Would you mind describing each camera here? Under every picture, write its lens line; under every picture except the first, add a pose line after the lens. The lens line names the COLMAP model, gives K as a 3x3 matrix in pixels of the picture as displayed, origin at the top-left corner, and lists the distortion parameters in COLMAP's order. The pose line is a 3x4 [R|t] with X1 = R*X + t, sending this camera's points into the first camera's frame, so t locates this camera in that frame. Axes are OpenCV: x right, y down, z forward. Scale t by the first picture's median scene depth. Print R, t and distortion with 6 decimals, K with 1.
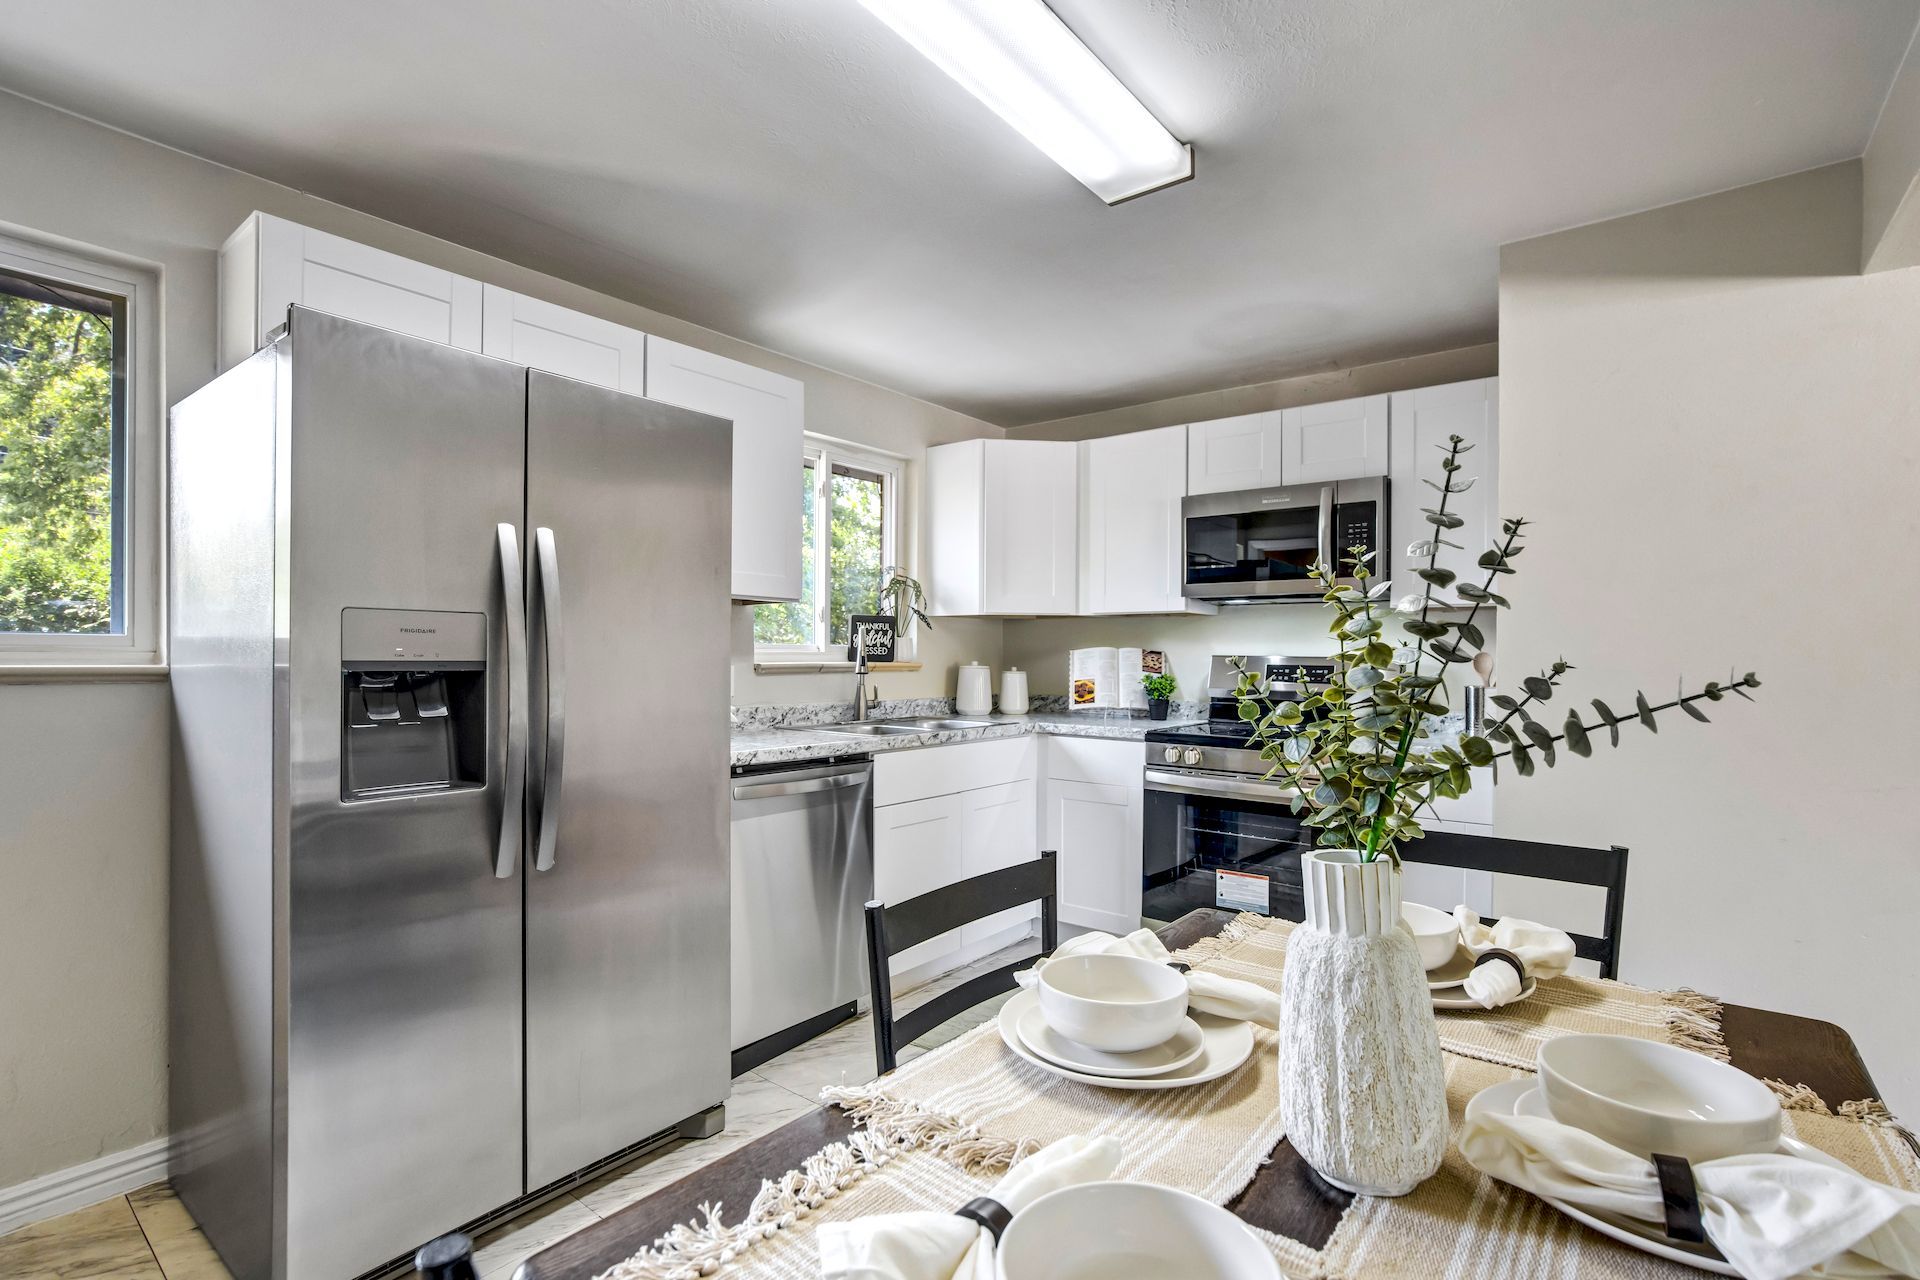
lens RADIAL K [[900.7, 0, 988.6], [0, 900.7, 659.1], [0, 0, 1]] dist [-0.035925, 0.016809]
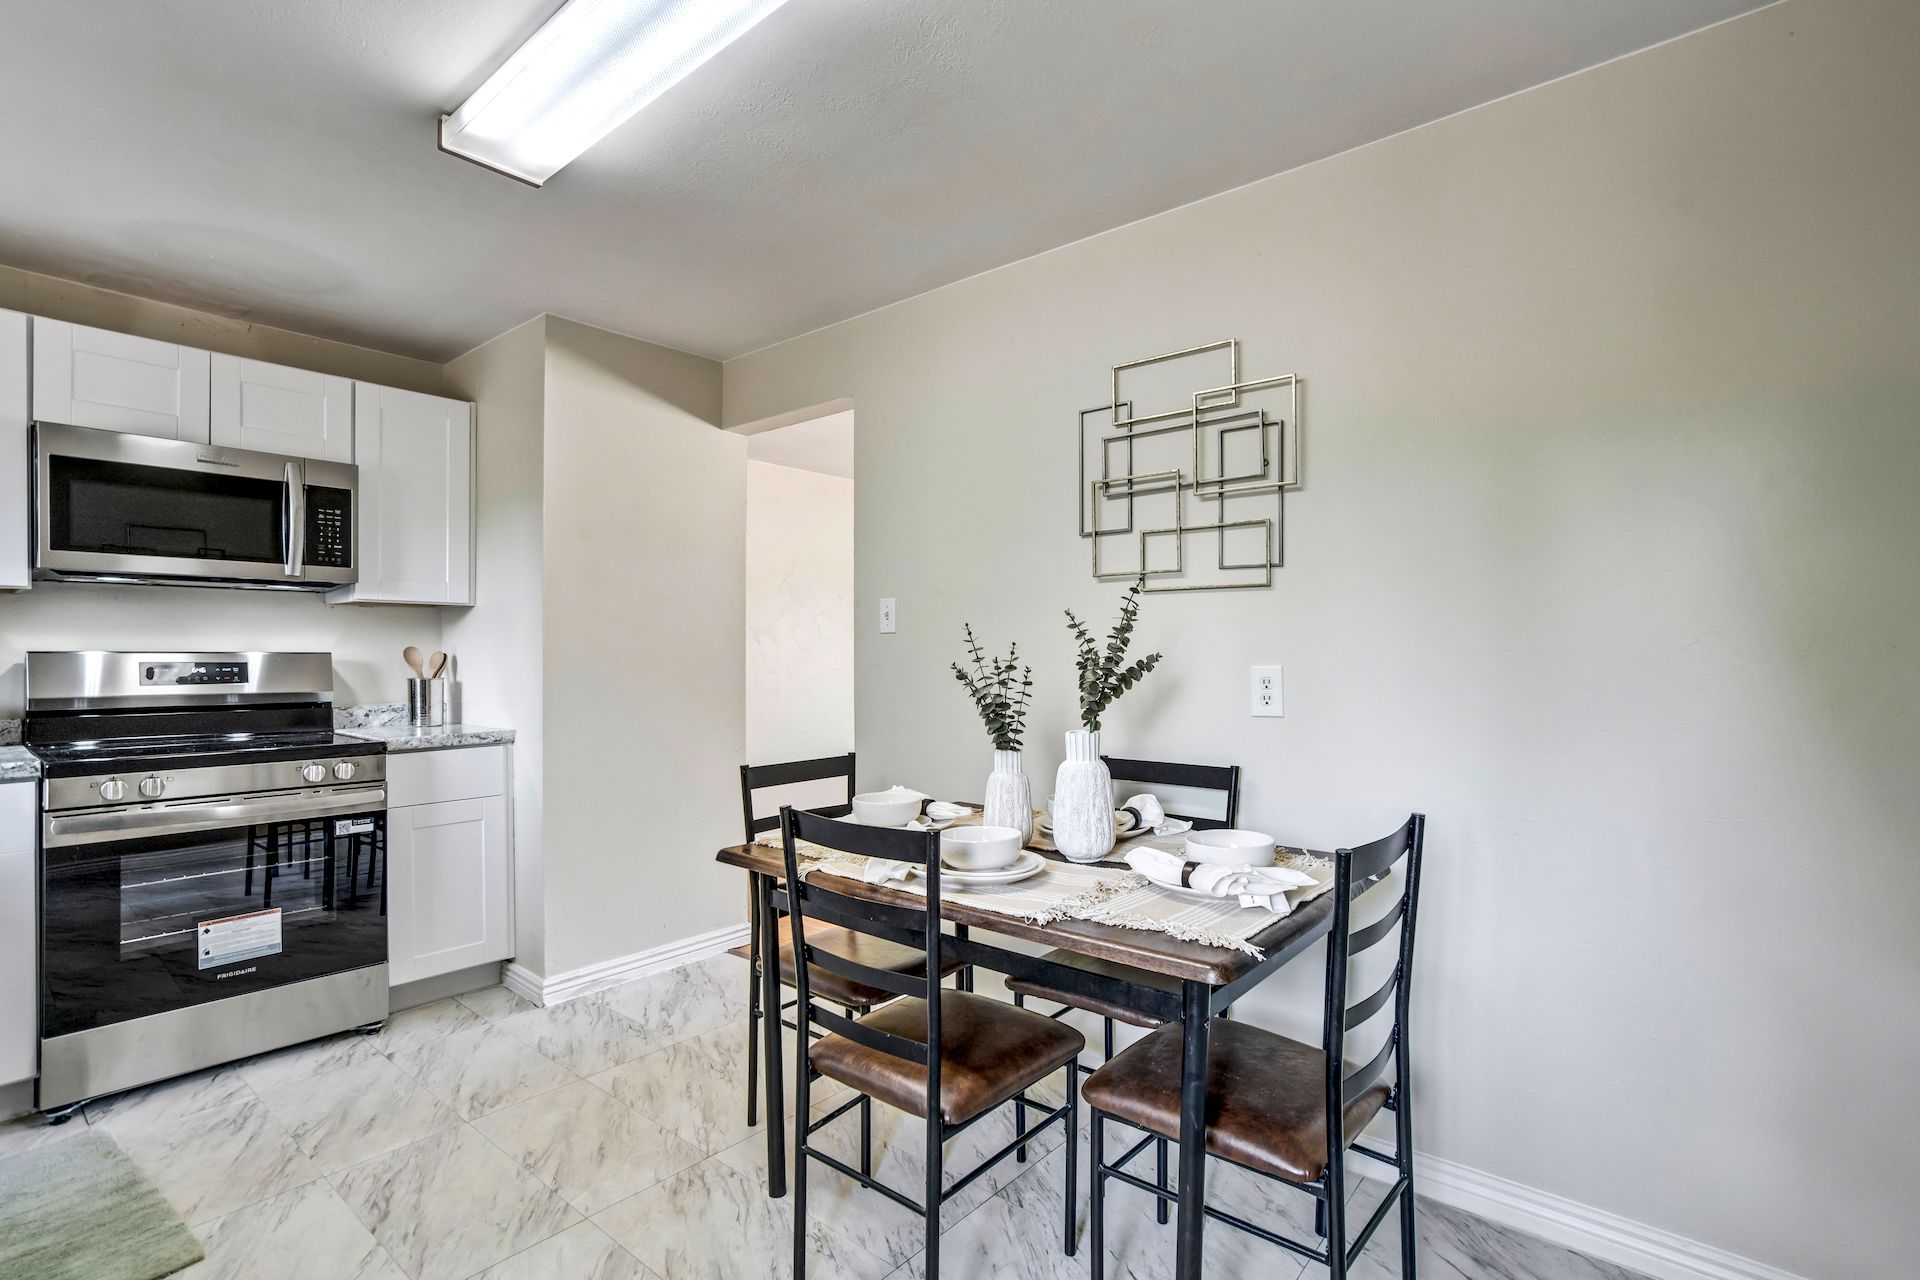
lens RADIAL K [[900.7, 0, 975.8], [0, 900.7, 657.6], [0, 0, 1]] dist [-0.035925, 0.016809]
pose [[0.030942, -0.012571, 0.999442, -0.411260], [0.006324, 0.999903, 0.012381, -0.002981], [-0.999501, 0.005938, 0.031018, 0.243064]]
